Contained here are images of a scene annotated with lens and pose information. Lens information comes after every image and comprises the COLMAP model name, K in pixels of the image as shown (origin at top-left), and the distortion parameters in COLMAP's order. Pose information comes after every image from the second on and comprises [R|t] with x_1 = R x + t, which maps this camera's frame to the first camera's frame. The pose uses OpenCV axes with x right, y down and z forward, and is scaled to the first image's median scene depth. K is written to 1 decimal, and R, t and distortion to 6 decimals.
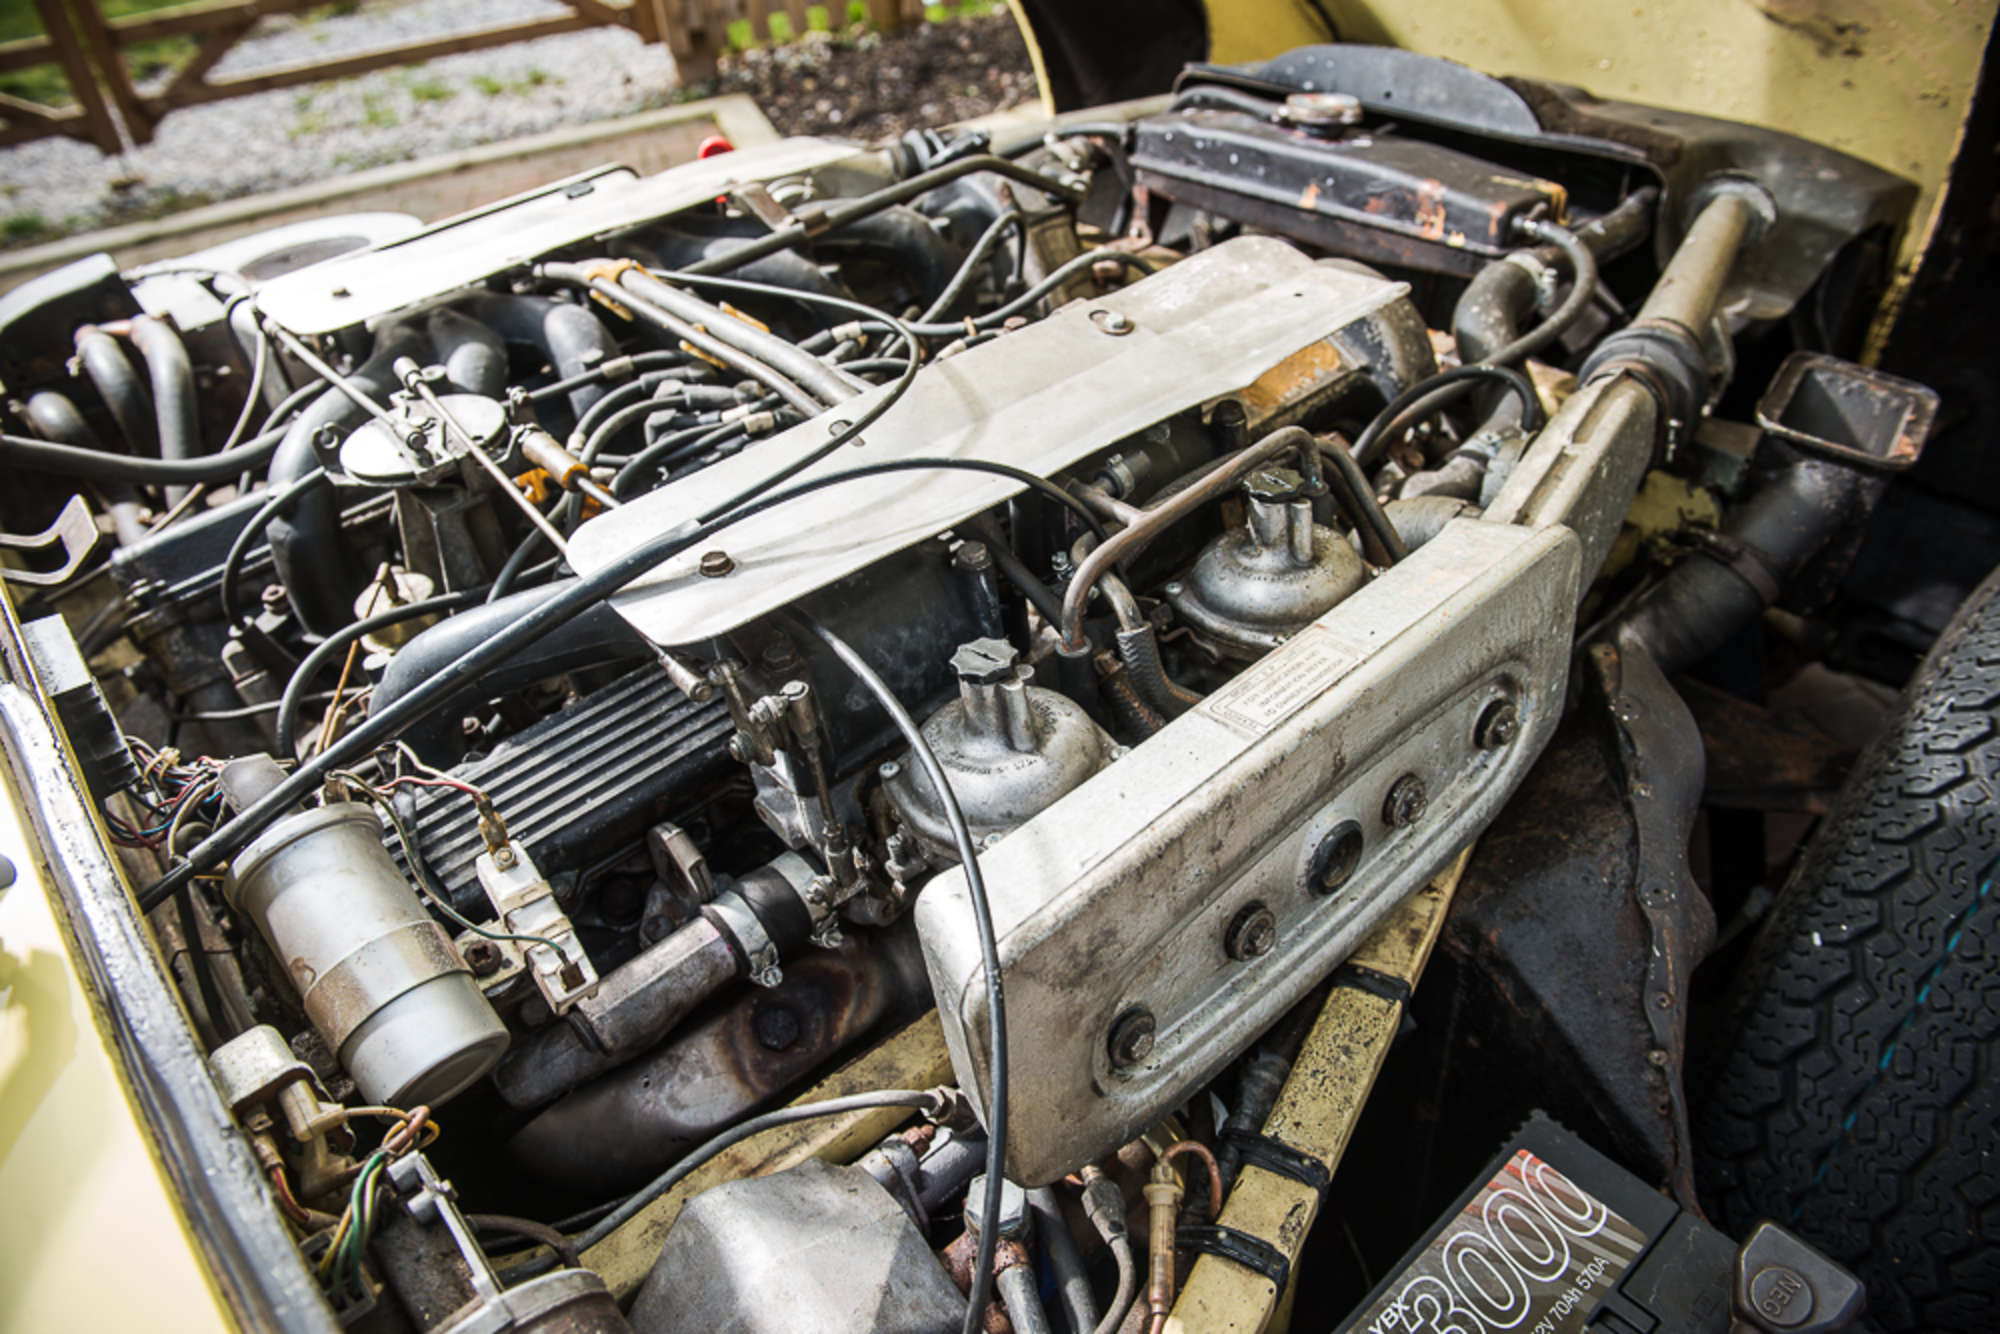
lens RADIAL K [[1342.2, 0, 1003.3], [0, 1342.2, 660.4], [0, 0, 1]] dist [-0.057141, -0.003067]
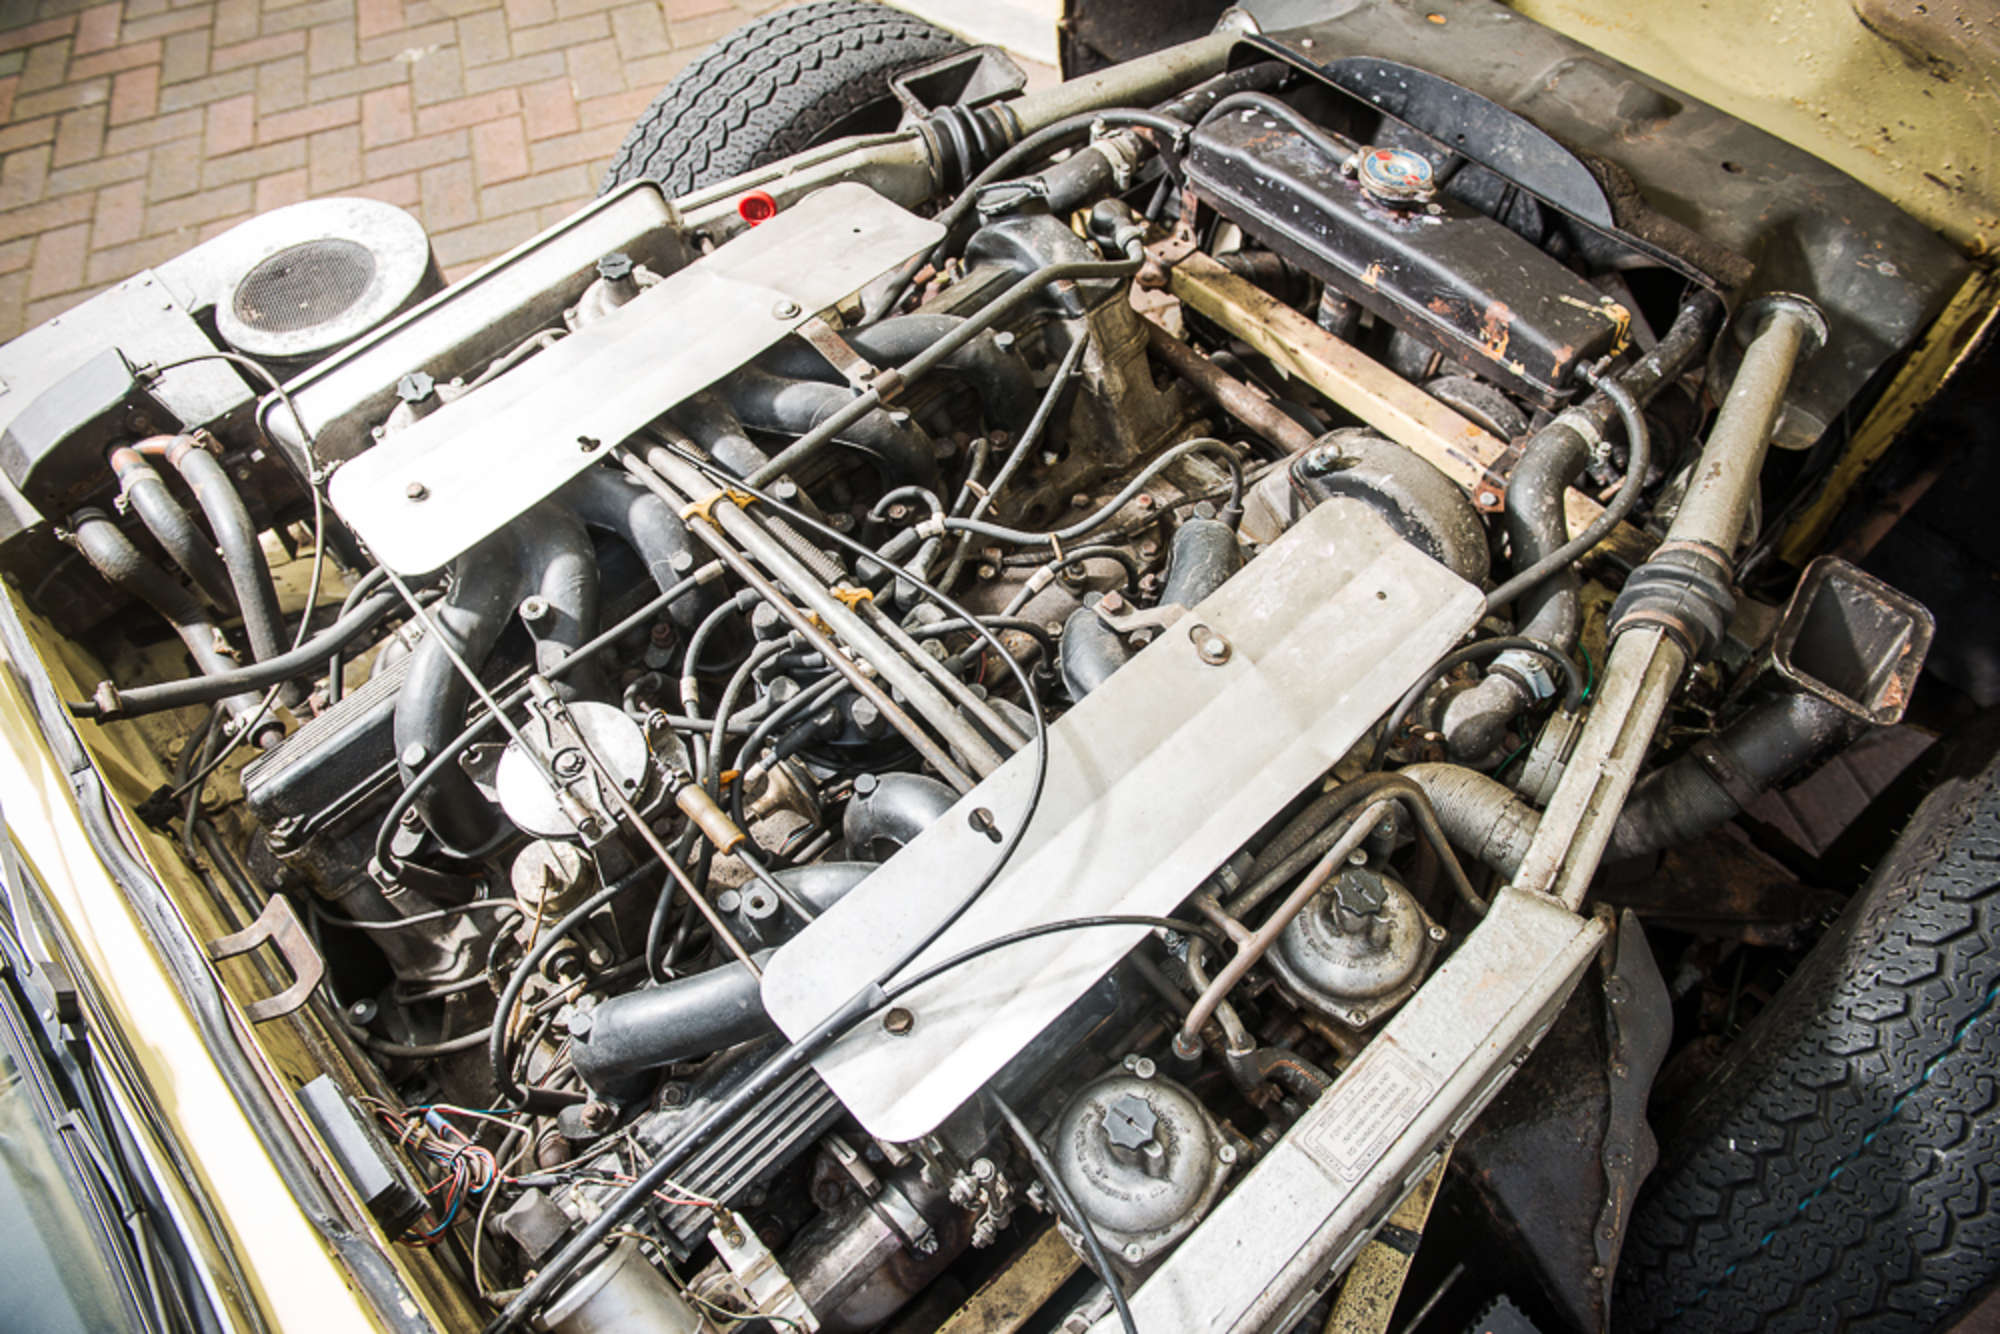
lens RADIAL K [[1367.0, 0, 1000.0], [0, 1367.0, 667.0], [0, 0, 1]] dist [-0.060428, 0.000484]
pose [[0.998298, -0.002463, 0.058265, -0.163815], [-0.016765, 0.944815, 0.327176, -0.640216], [-0.055855, -0.327596, 0.943165, -0.028988]]
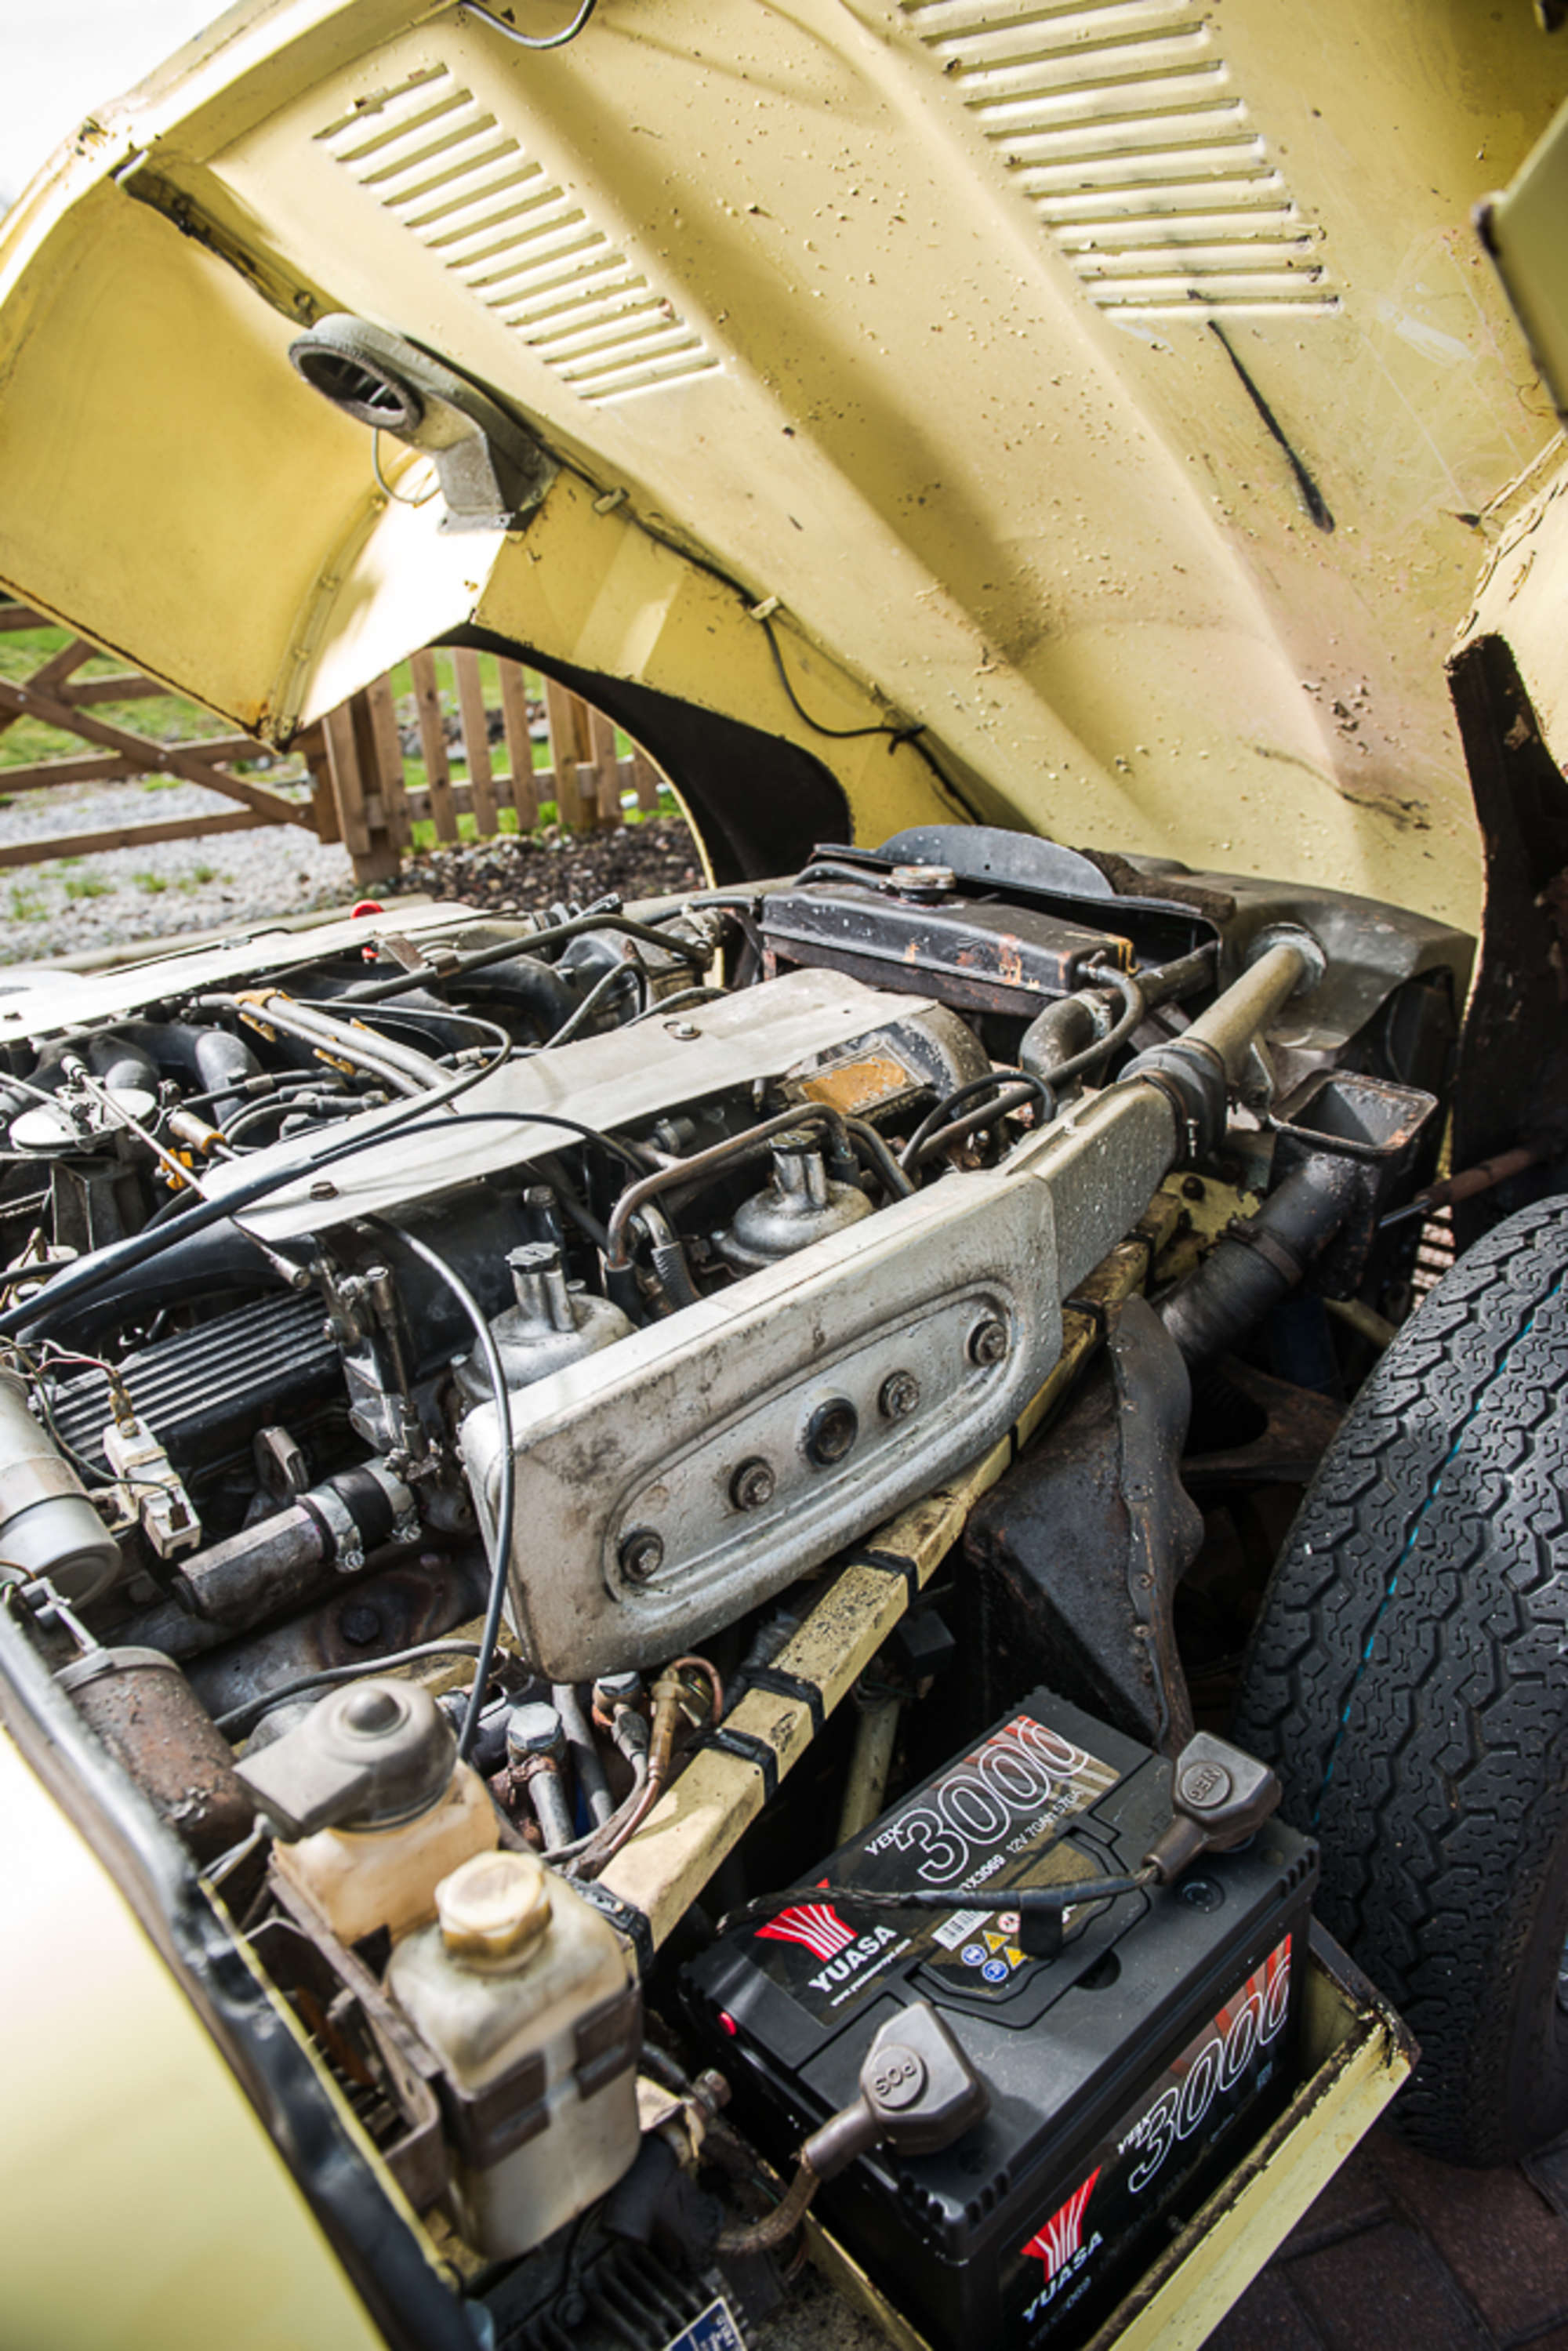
lens RADIAL K [[1597.7, 0, 784.0], [0, 1597.7, 1175.5], [0, 0, 1]] dist [-0.047350, -0.000441]
pose [[0.999468, 0.000206, 0.032620, 0.135015], [0.007482, 0.971870, -0.235398, 0.219614], [-0.031751, 0.235516, 0.971352, -0.367127]]
